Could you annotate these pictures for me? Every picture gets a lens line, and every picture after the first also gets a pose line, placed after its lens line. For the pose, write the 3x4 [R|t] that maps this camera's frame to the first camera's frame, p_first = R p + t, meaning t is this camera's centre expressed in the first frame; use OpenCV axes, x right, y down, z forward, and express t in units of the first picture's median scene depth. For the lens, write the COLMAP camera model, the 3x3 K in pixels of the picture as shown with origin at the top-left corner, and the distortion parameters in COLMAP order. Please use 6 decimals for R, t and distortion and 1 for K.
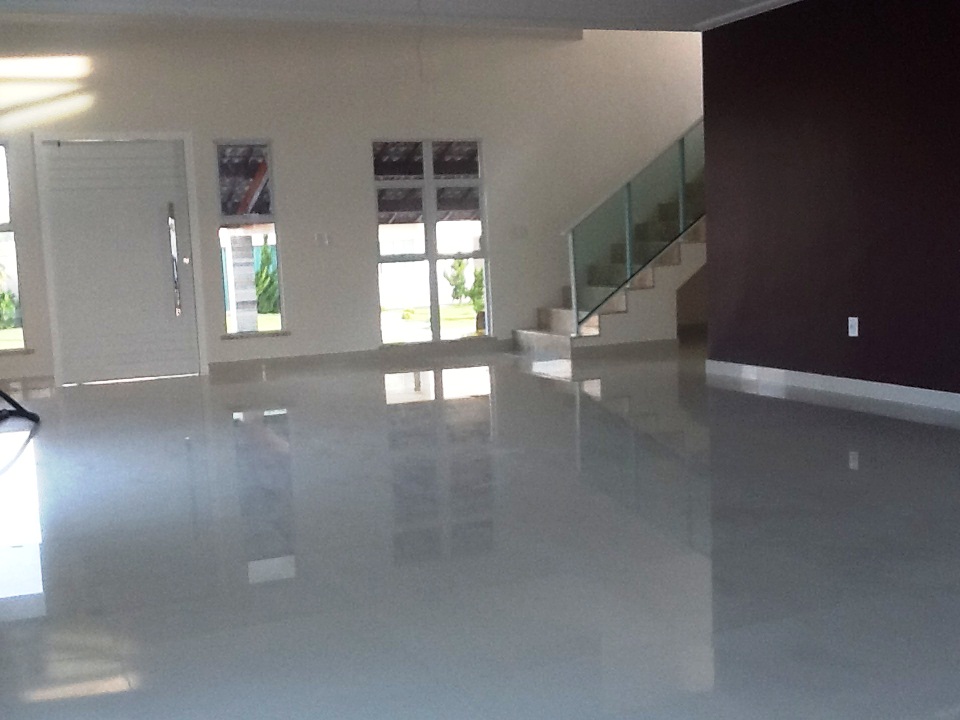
lens RADIAL K [[1172.8, 0, 473.4], [0, 1172.8, 370.1], [0, 0, 1]] dist [-0.005009, 0.000000]
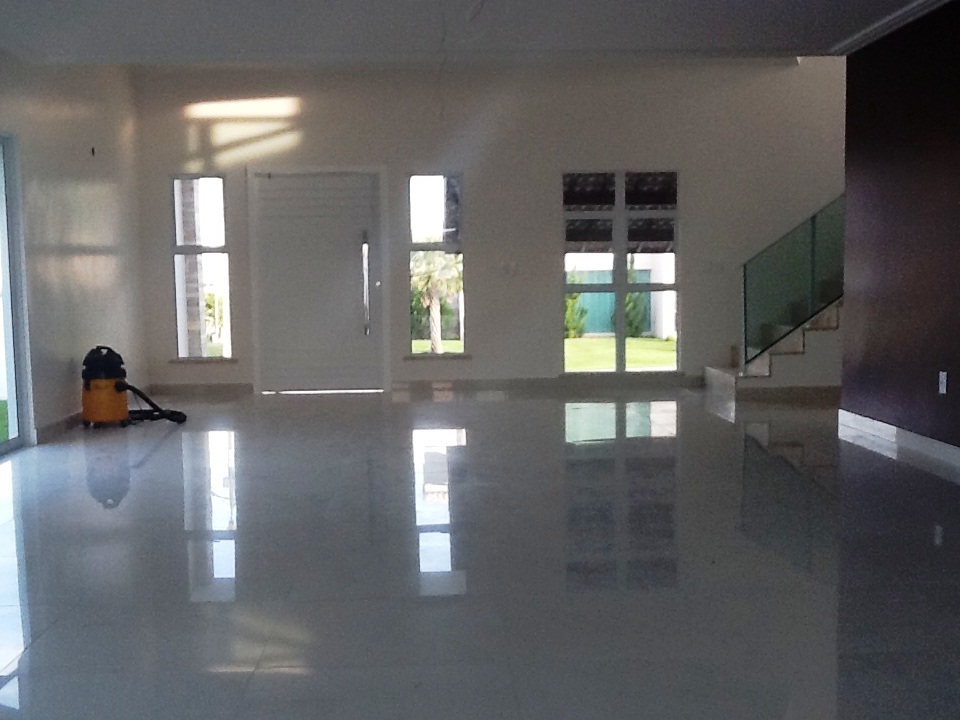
lens RADIAL K [[1172.8, 0, 480.1], [0, 1172.8, 362.1], [0, 0, 1]] dist [-0.005009, 0.000000]
pose [[0.930885, 0.054768, -0.361183, 0.226474], [-0.064603, 0.997795, -0.015201, -0.011709], [0.359555, 0.037484, 0.932371, 0.035301]]
